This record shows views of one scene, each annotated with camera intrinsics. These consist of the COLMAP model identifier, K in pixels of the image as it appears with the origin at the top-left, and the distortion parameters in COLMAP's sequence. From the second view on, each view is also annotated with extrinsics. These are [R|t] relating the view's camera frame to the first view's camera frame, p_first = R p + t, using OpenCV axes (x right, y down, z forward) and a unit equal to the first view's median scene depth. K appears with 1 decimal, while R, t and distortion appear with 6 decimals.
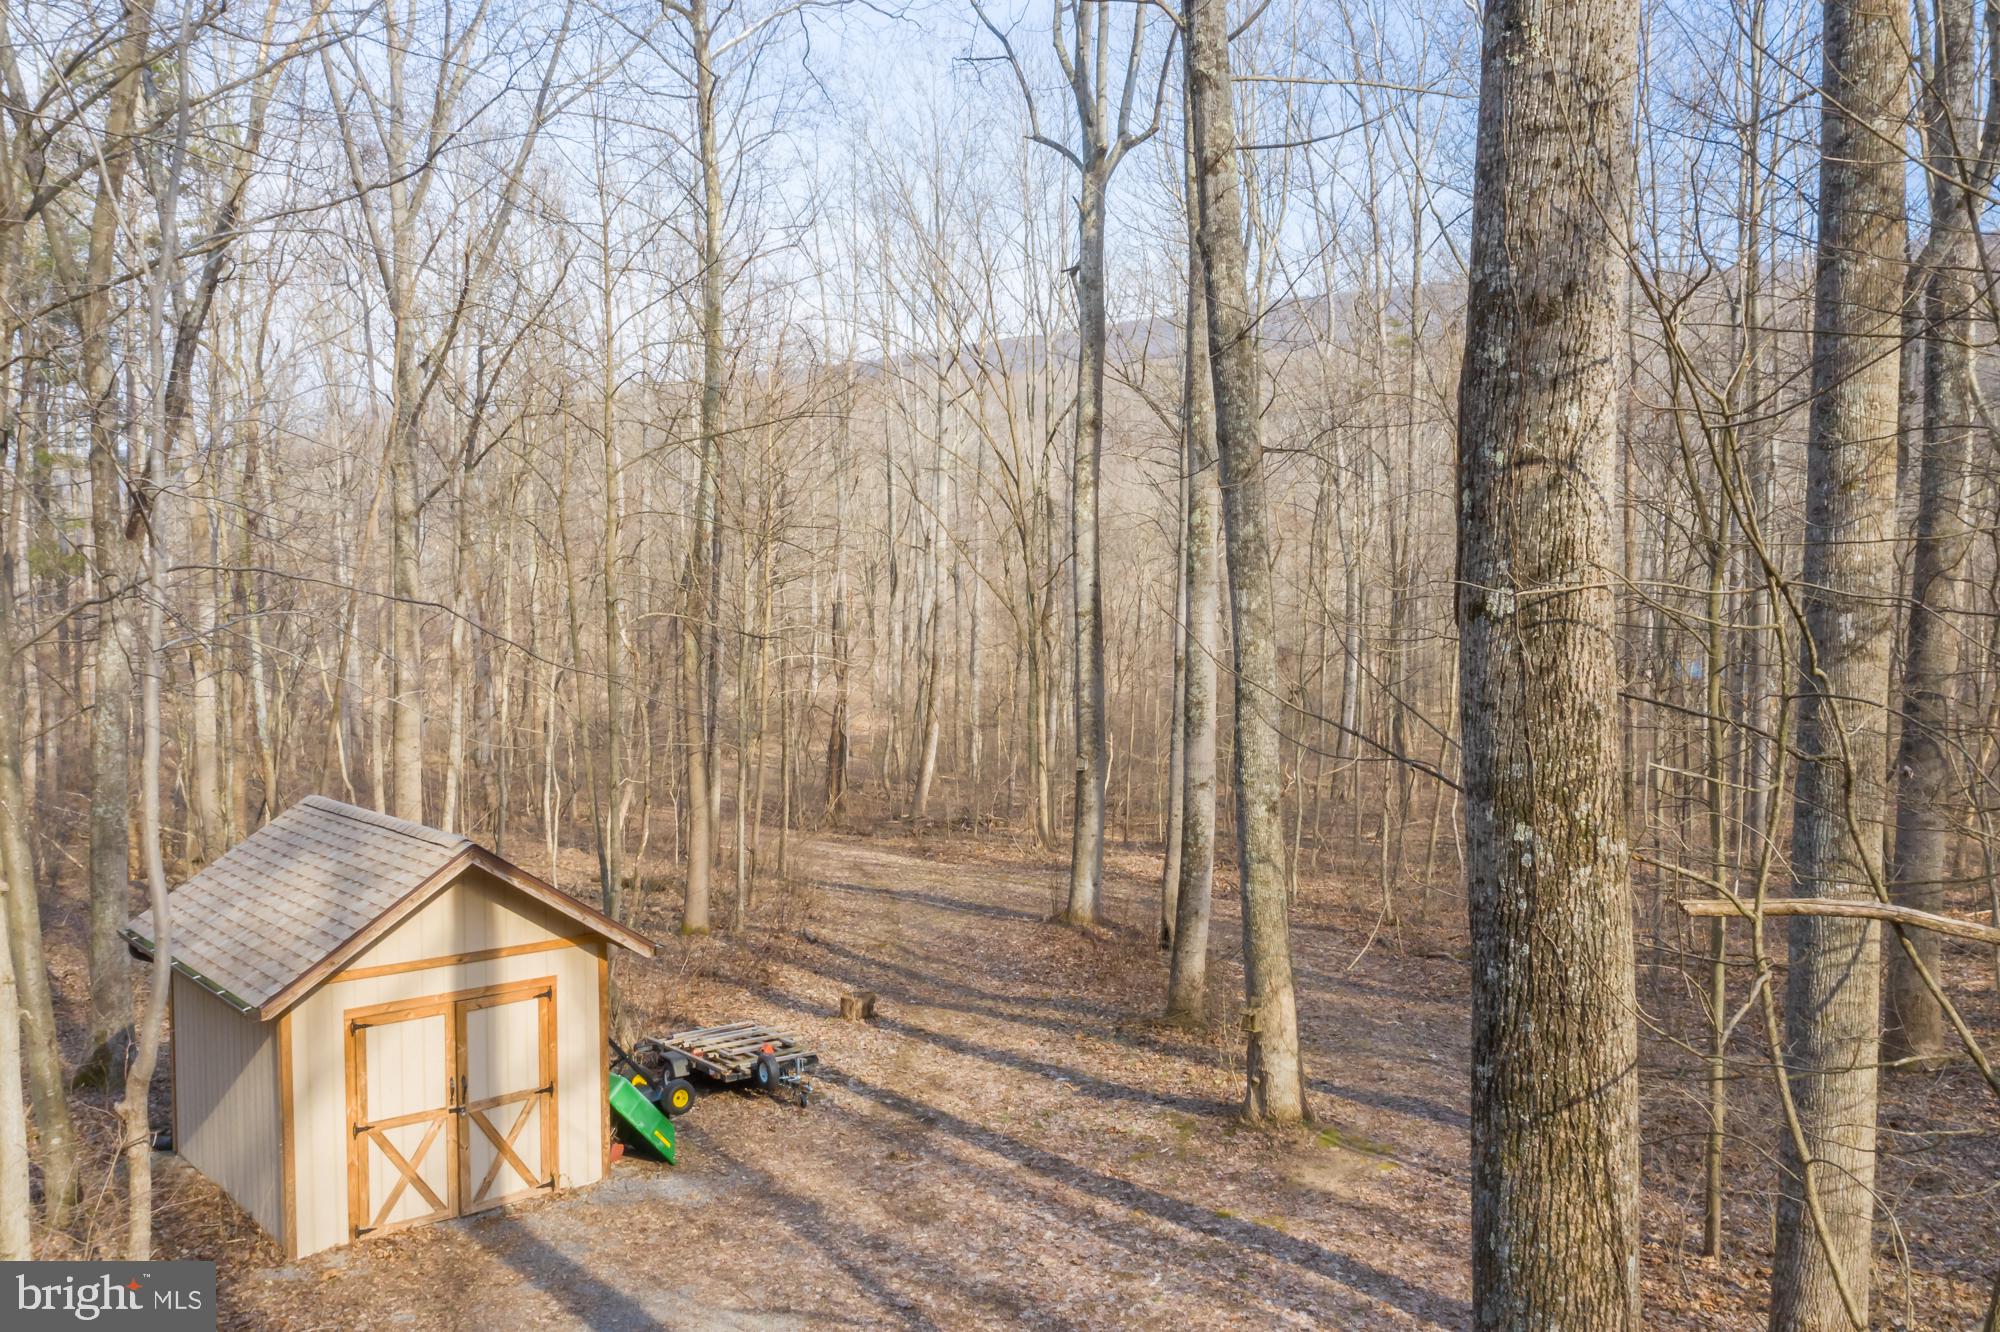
lens RADIAL K [[1611.3, 0, 997.5], [0, 1611.3, 677.0], [0, 0, 1]] dist [-0.011756, -0.000263]
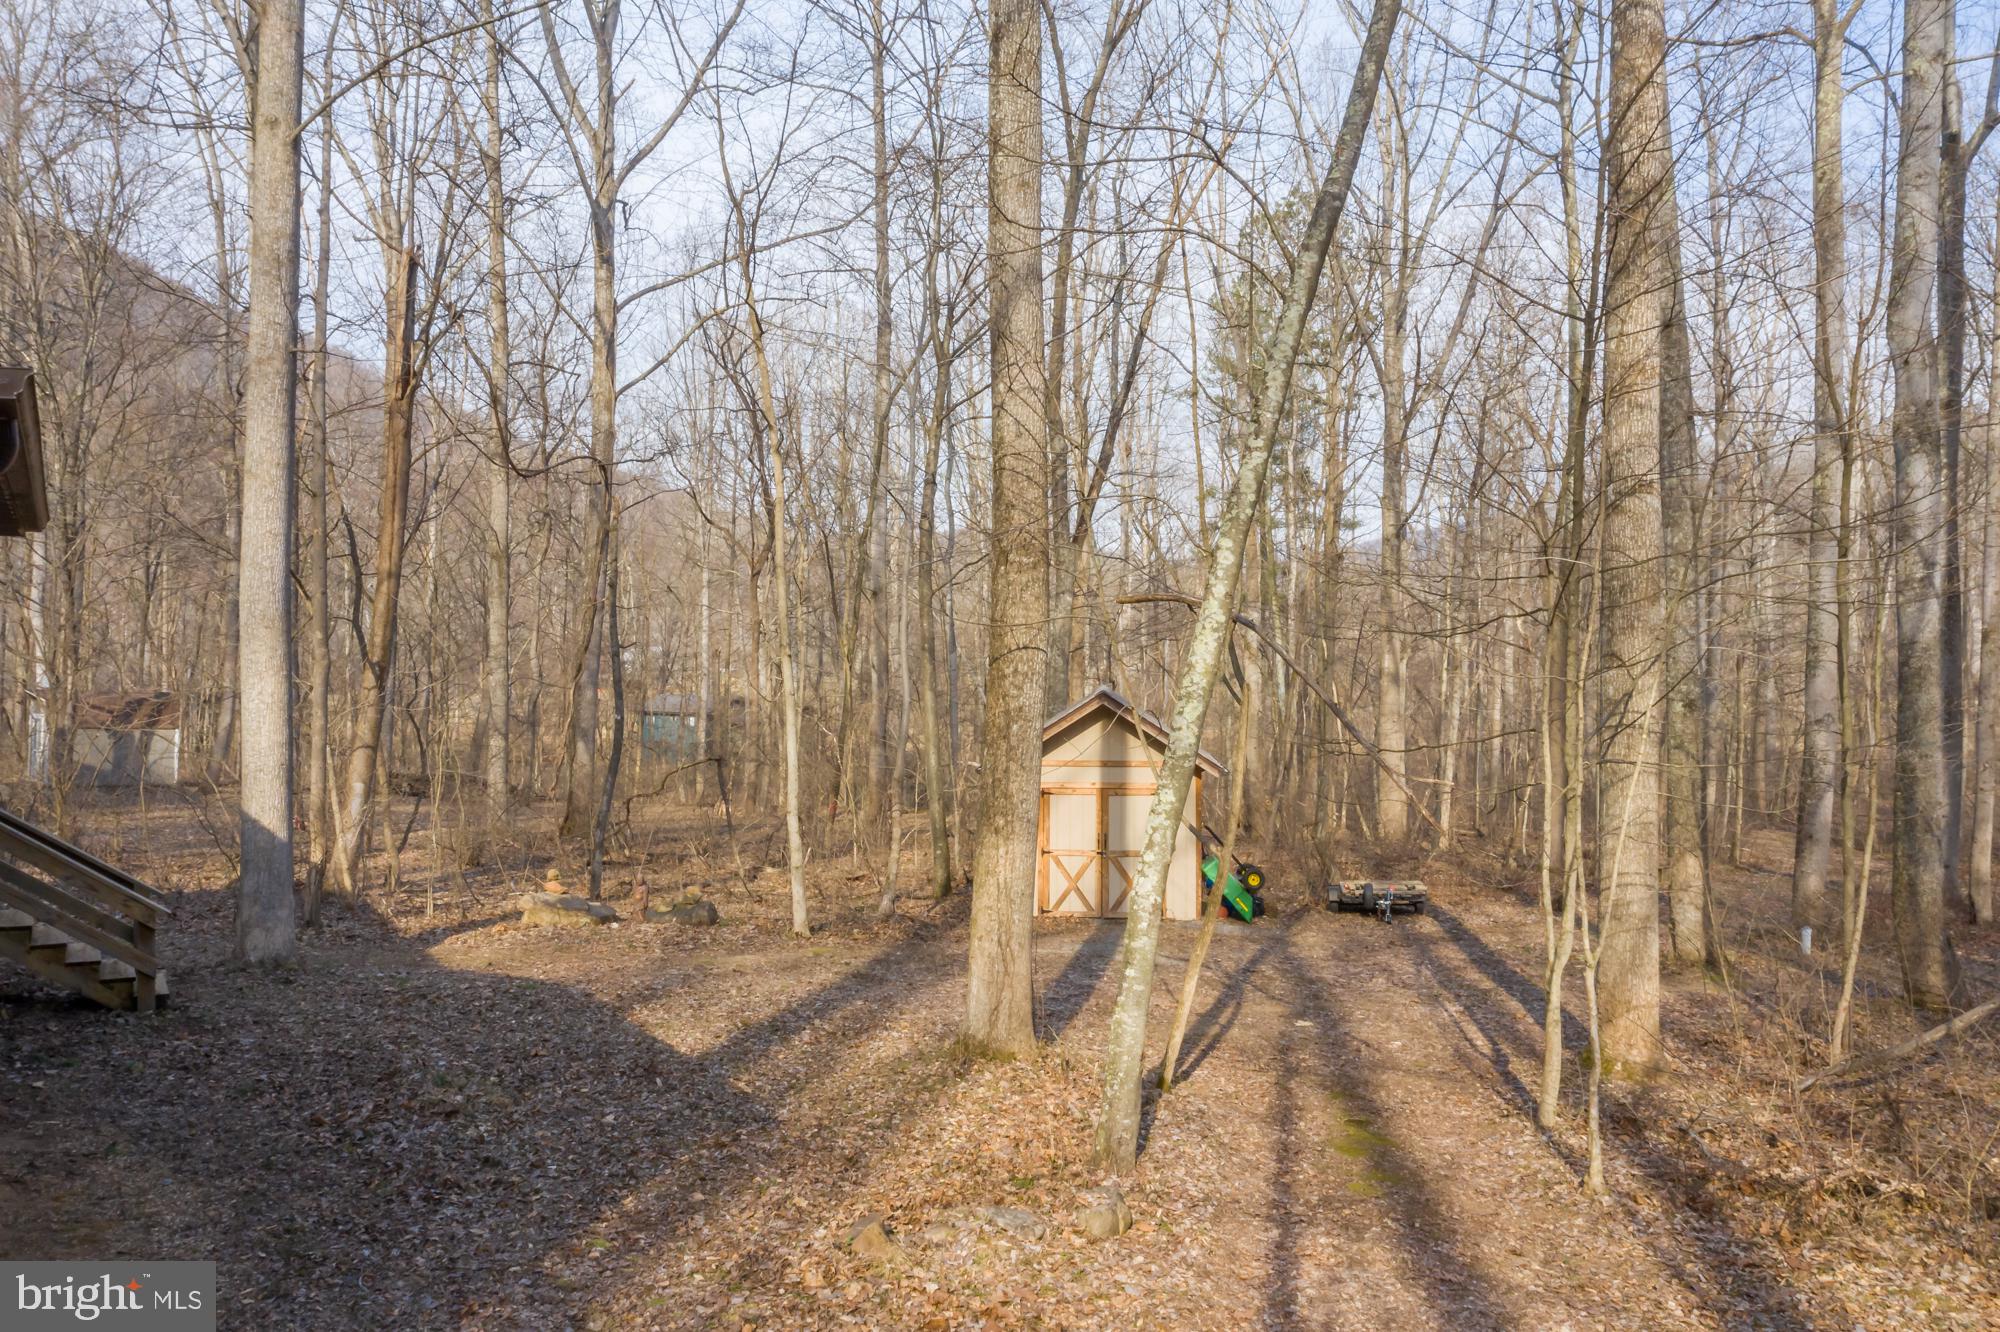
lens RADIAL K [[1611.3, 0, 1003.3], [0, 1611.3, 673.2], [0, 0, 1]] dist [-0.011756, -0.000263]
pose [[0.694214, -0.000542, -0.719769, 0.820266], [-0.035996, 0.998722, -0.035470, 0.142865], [0.718868, 0.050533, 0.693307, -0.267849]]
